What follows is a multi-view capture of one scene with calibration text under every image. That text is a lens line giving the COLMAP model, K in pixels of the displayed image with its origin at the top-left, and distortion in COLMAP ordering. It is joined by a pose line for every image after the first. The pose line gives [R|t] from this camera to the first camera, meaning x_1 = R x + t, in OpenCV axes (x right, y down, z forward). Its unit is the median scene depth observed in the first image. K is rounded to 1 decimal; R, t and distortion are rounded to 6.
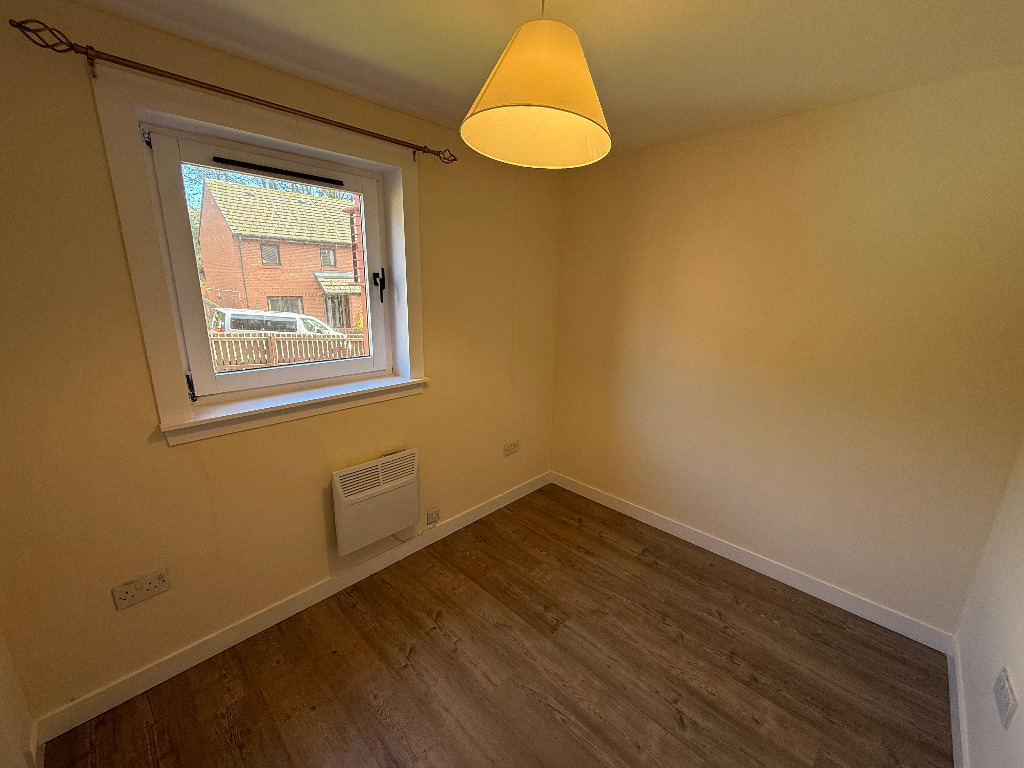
lens RADIAL K [[407.6, 0, 508.7], [0, 407.6, 386.2], [0, 0, 1]] dist [0.001683, -0.000880]
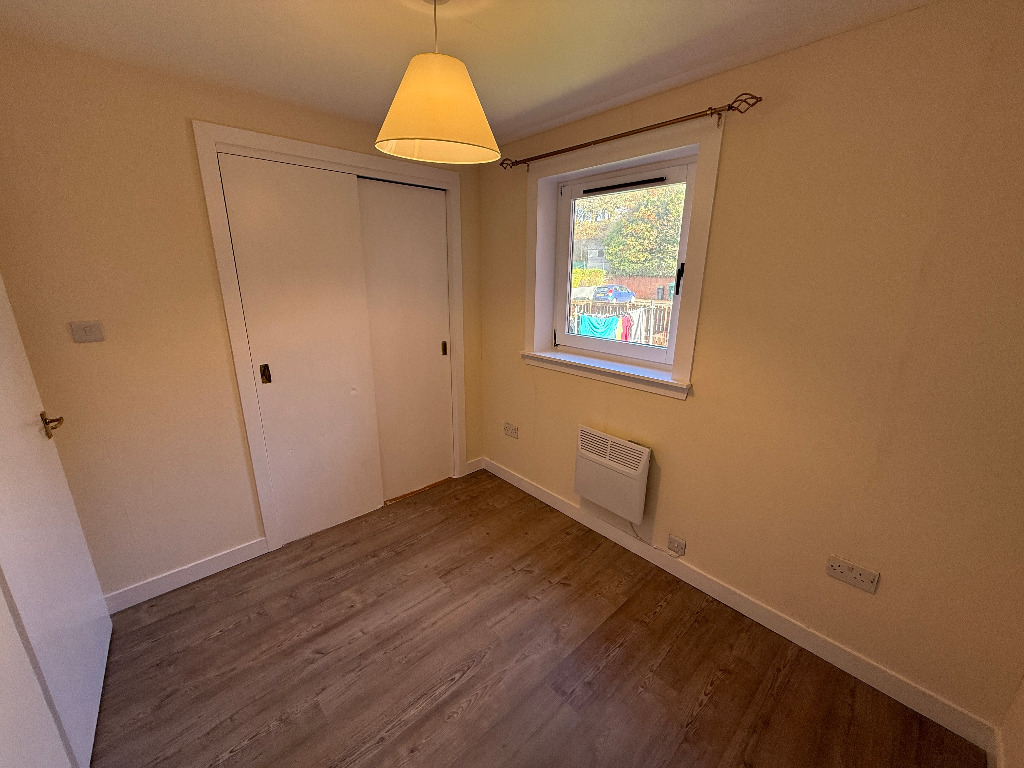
lens RADIAL K [[407.6, 0, 509.6], [0, 407.6, 383.5], [0, 0, 1]] dist [0.001683, -0.000880]
pose [[-0.055048, 0.253276, -0.965827, 0.833880], [-0.247071, 0.933757, 0.258948, -0.195570], [0.967432, 0.252883, 0.011176, 0.805350]]
